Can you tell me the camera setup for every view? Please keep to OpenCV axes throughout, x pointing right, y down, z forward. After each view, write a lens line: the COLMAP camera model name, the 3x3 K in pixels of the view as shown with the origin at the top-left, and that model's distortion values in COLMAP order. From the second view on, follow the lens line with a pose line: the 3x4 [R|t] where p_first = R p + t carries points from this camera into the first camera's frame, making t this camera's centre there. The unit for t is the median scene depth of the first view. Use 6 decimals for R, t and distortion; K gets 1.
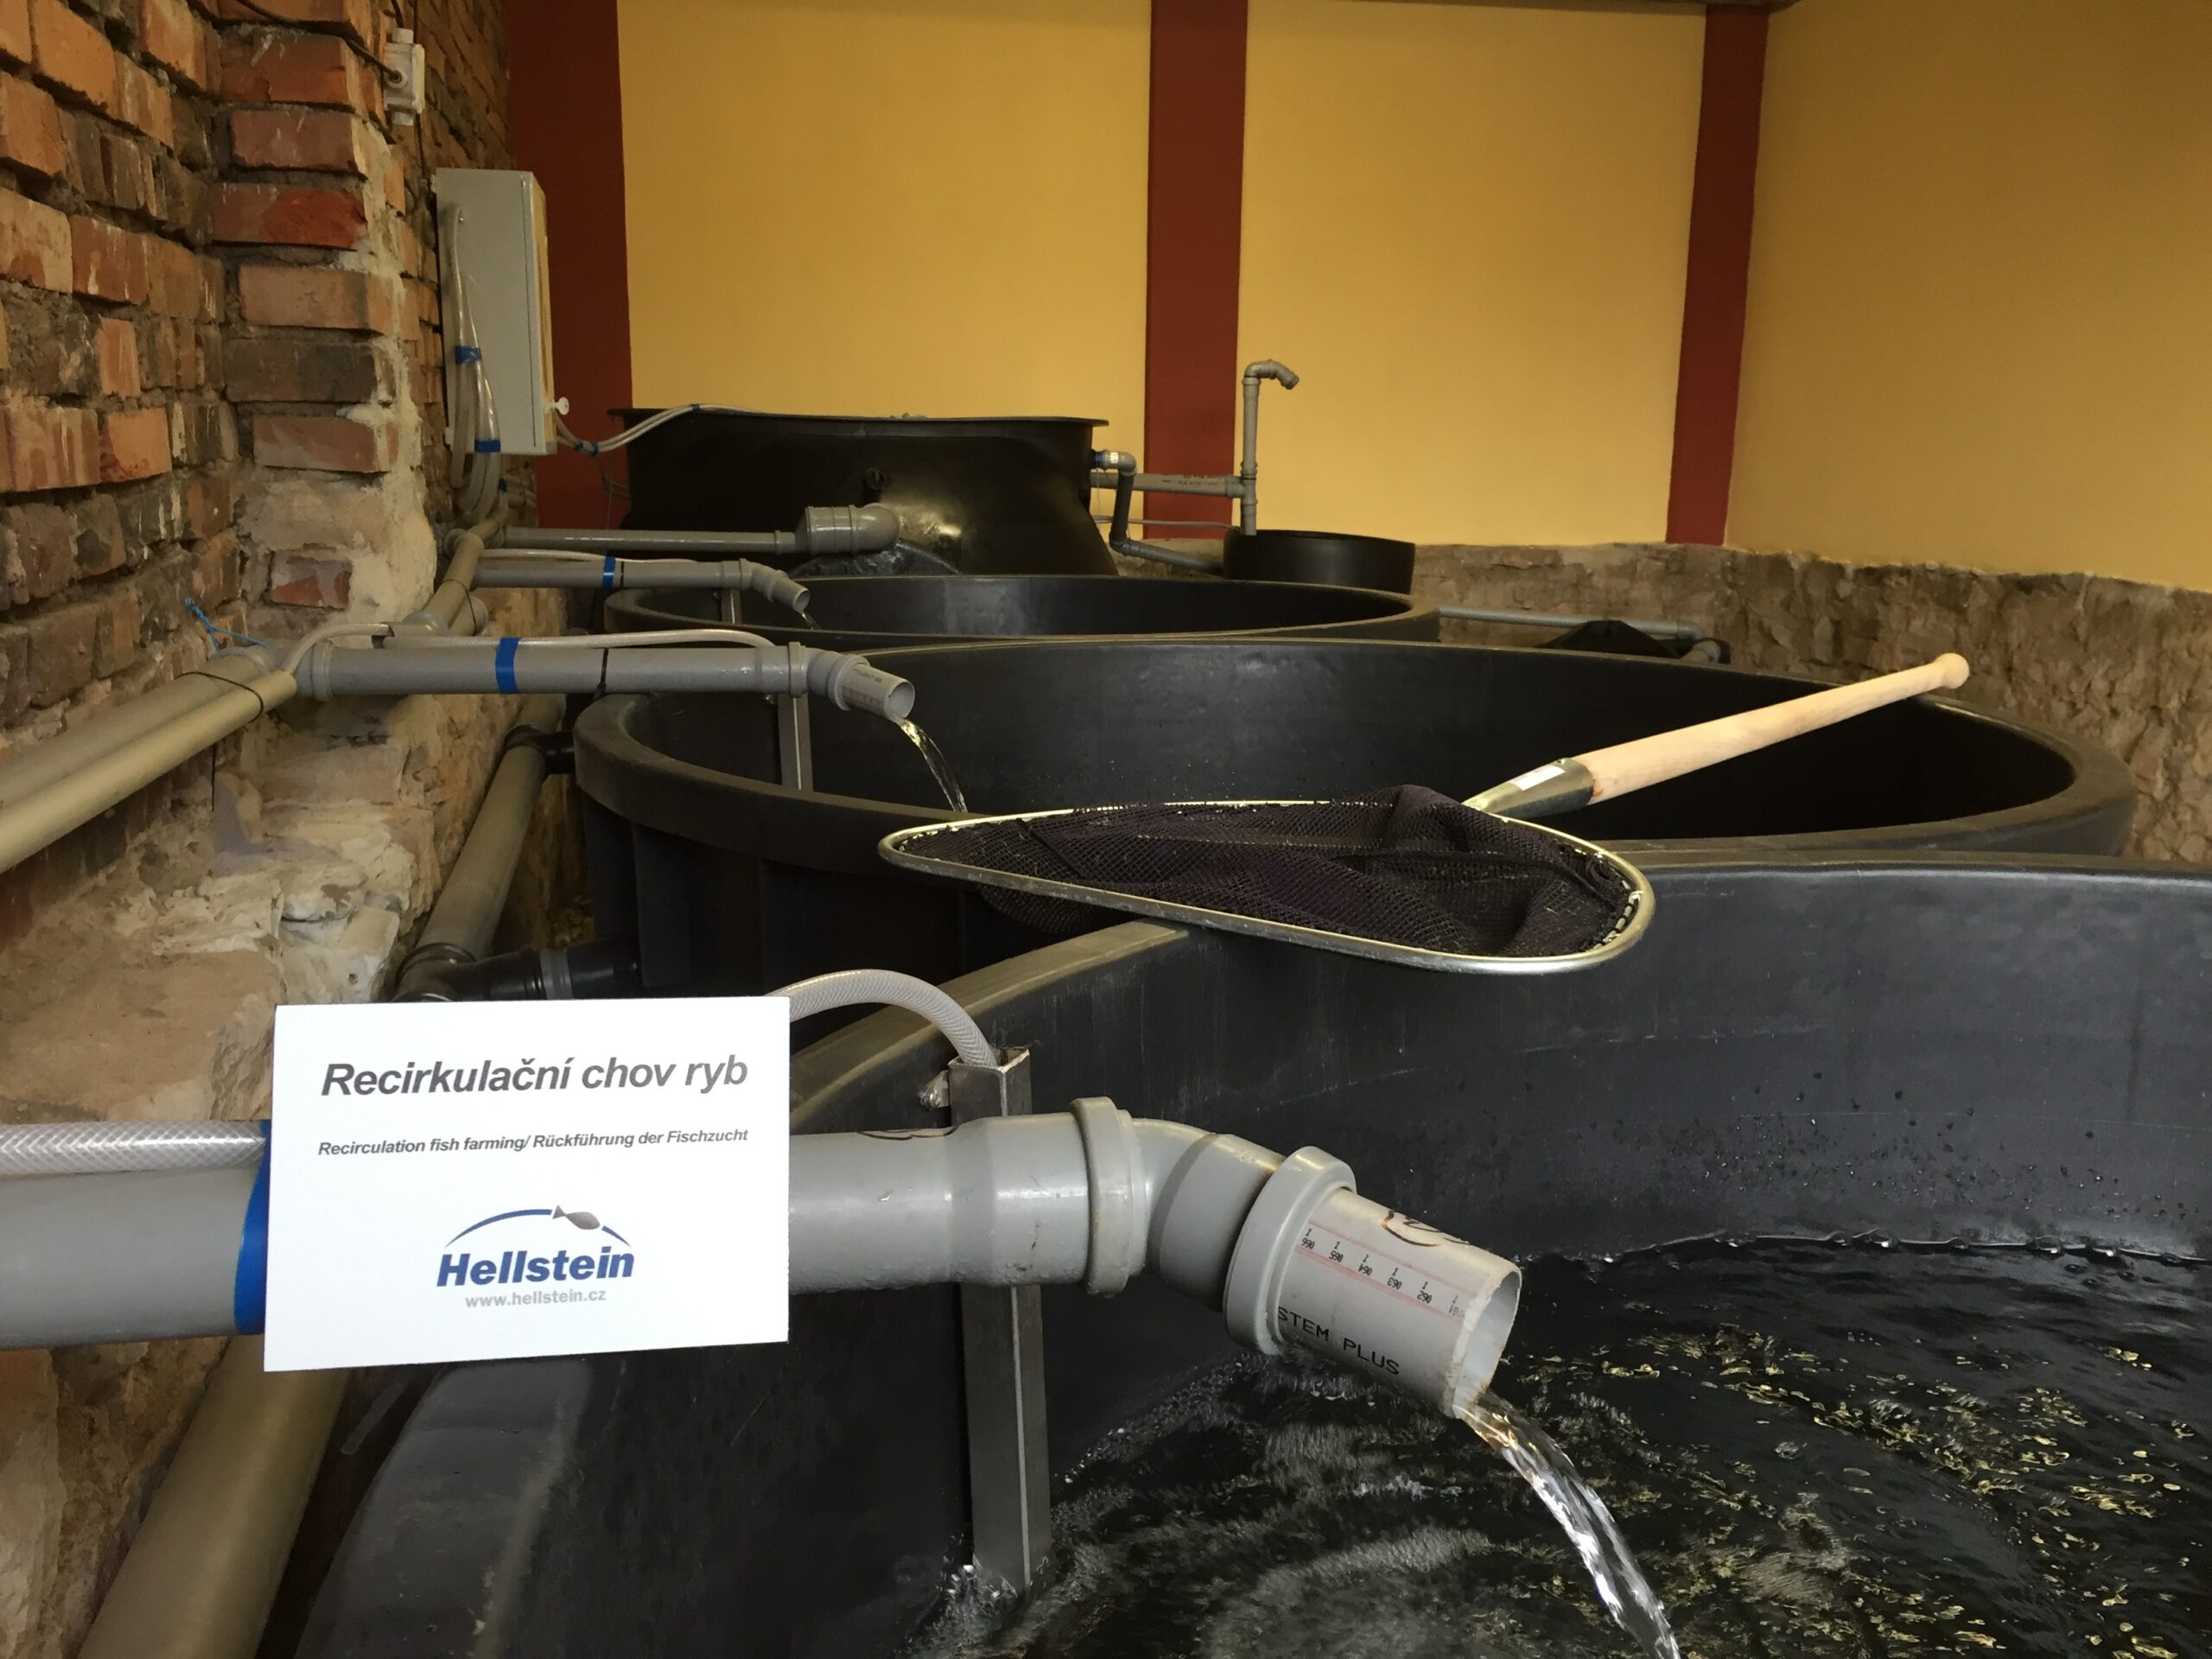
lens RADIAL K [[1894.9, 0, 1107.8], [0, 1894.9, 817.4], [0, 0, 1]] dist [0.079392, -0.112162]
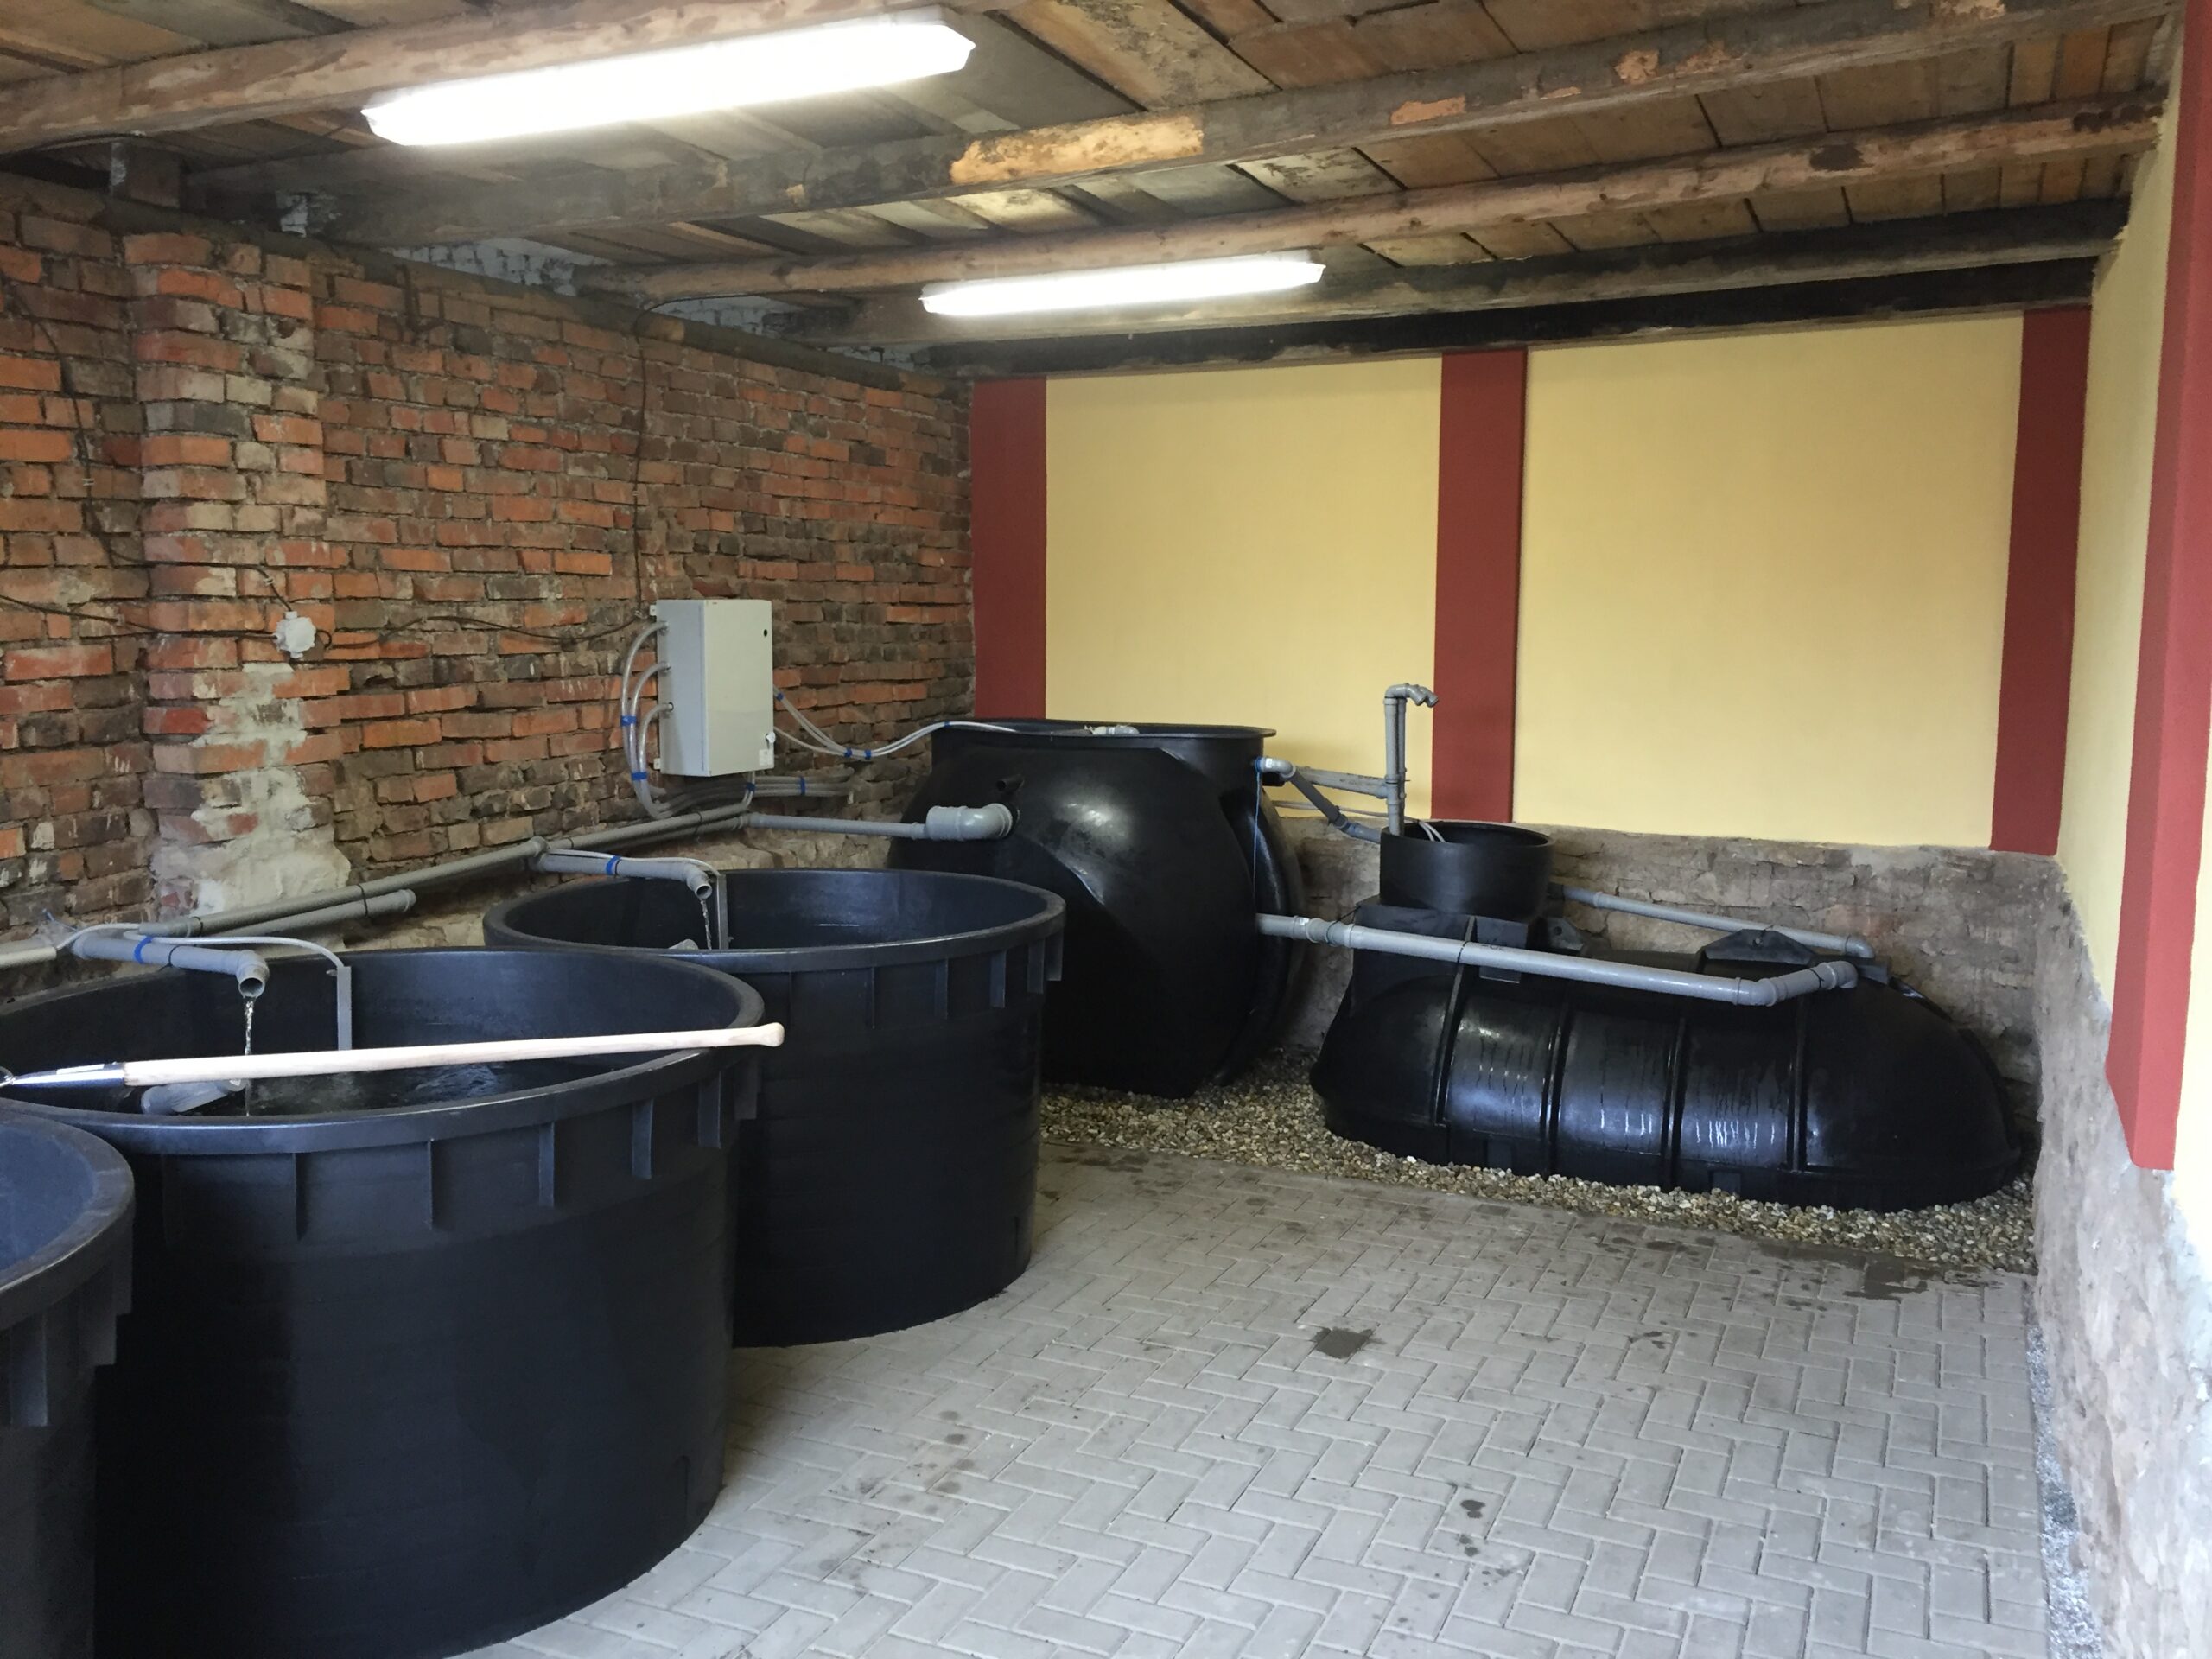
lens RADIAL K [[1888.1, 0, 1106.5], [0, 1888.1, 817.6], [0, 0, 1]] dist [0.091480, -0.124173]
pose [[0.808277, 0.053656, -0.586353, 1.409361], [-0.104063, 0.993181, -0.052566, -0.181026], [0.579534, 0.103506, 0.808348, -0.066279]]
